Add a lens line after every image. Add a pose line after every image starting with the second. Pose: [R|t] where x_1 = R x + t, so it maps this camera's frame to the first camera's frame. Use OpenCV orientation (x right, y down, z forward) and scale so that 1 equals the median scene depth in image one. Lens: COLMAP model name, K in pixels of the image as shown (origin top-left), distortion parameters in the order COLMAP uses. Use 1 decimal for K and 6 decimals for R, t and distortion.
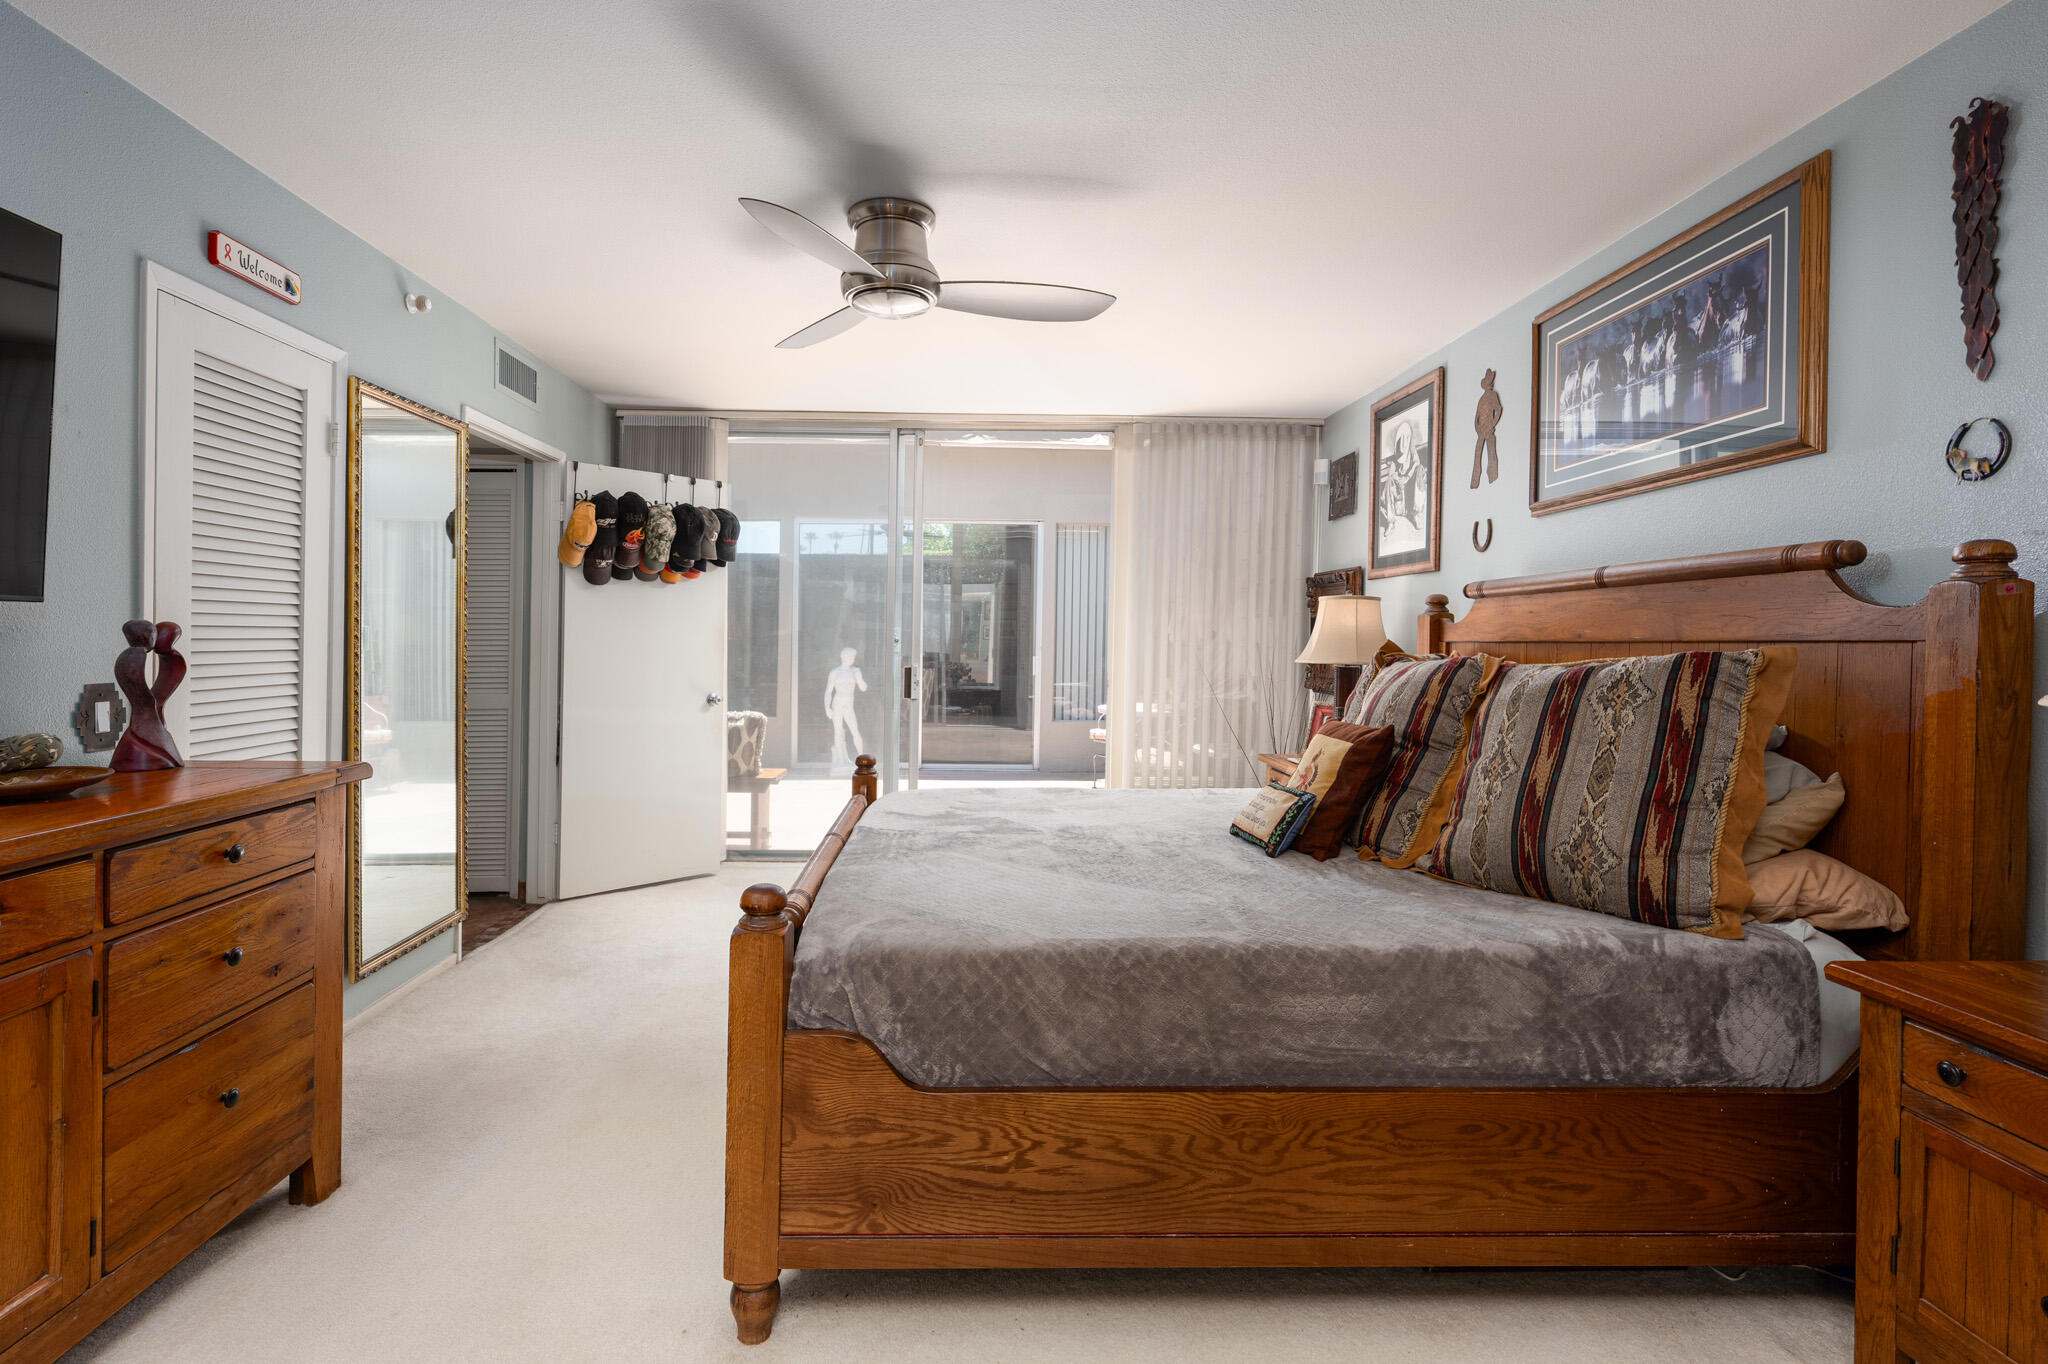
lens RADIAL K [[965.0, 0, 997.8], [0, 965.0, 641.6], [0, 0, 1]] dist [0.000849, -0.000151]
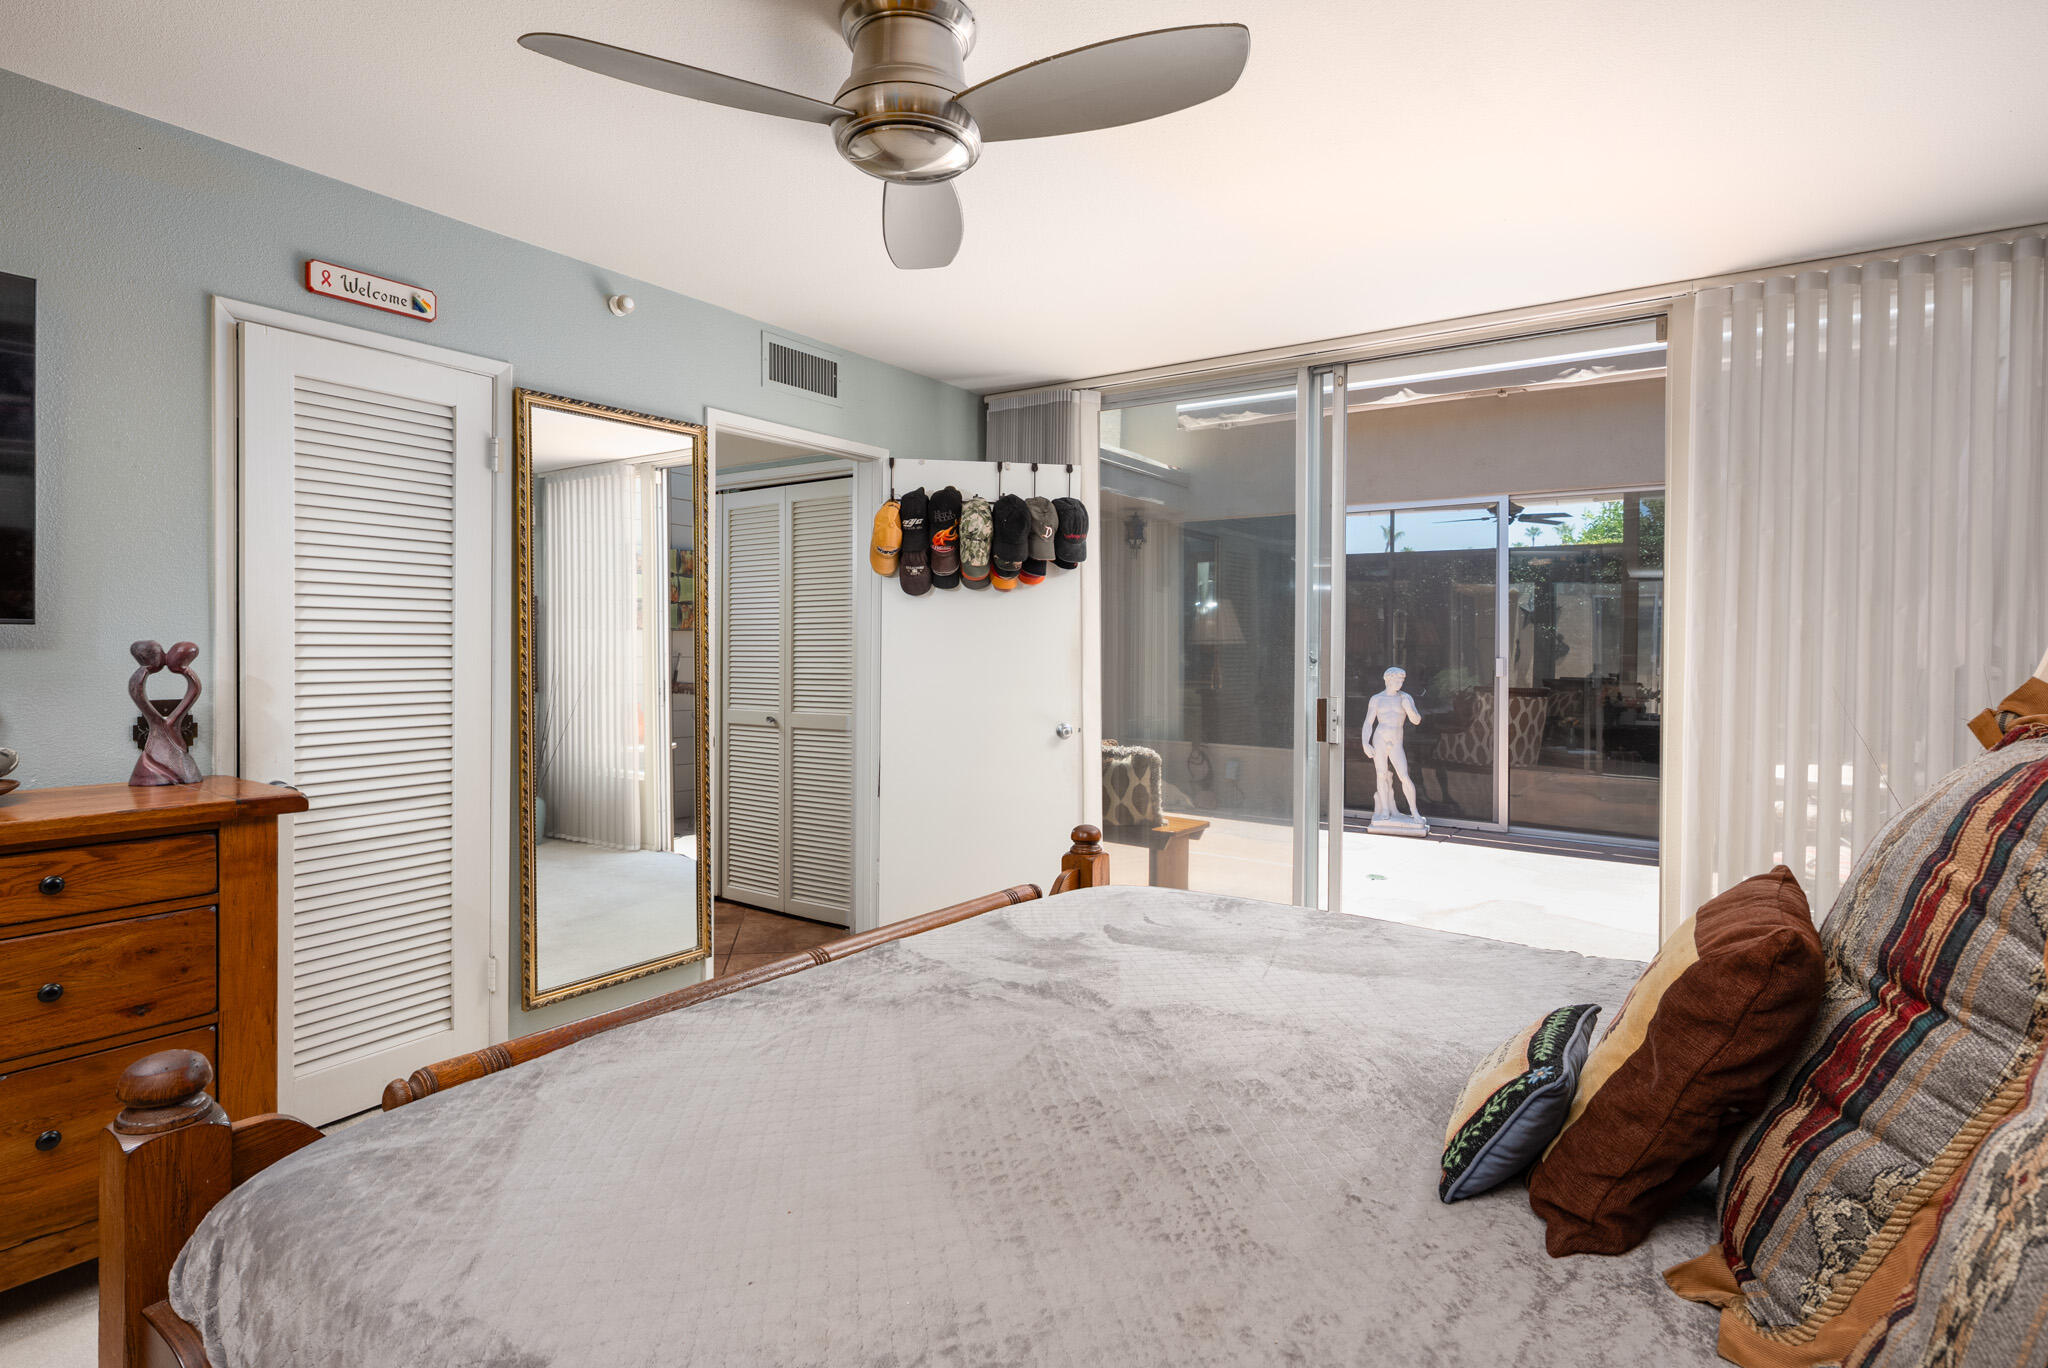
lens RADIAL K [[1030.3, 0, 1051.6], [0, 1030.3, 647.1], [0, 0, 1]] dist [-0.012324, 0.001055]
pose [[0.796572, 0.001244, -0.604543, 0.265100], [-0.006054, 0.999964, -0.005920, -0.007256], [0.604514, 0.008376, 0.796551, 0.345725]]
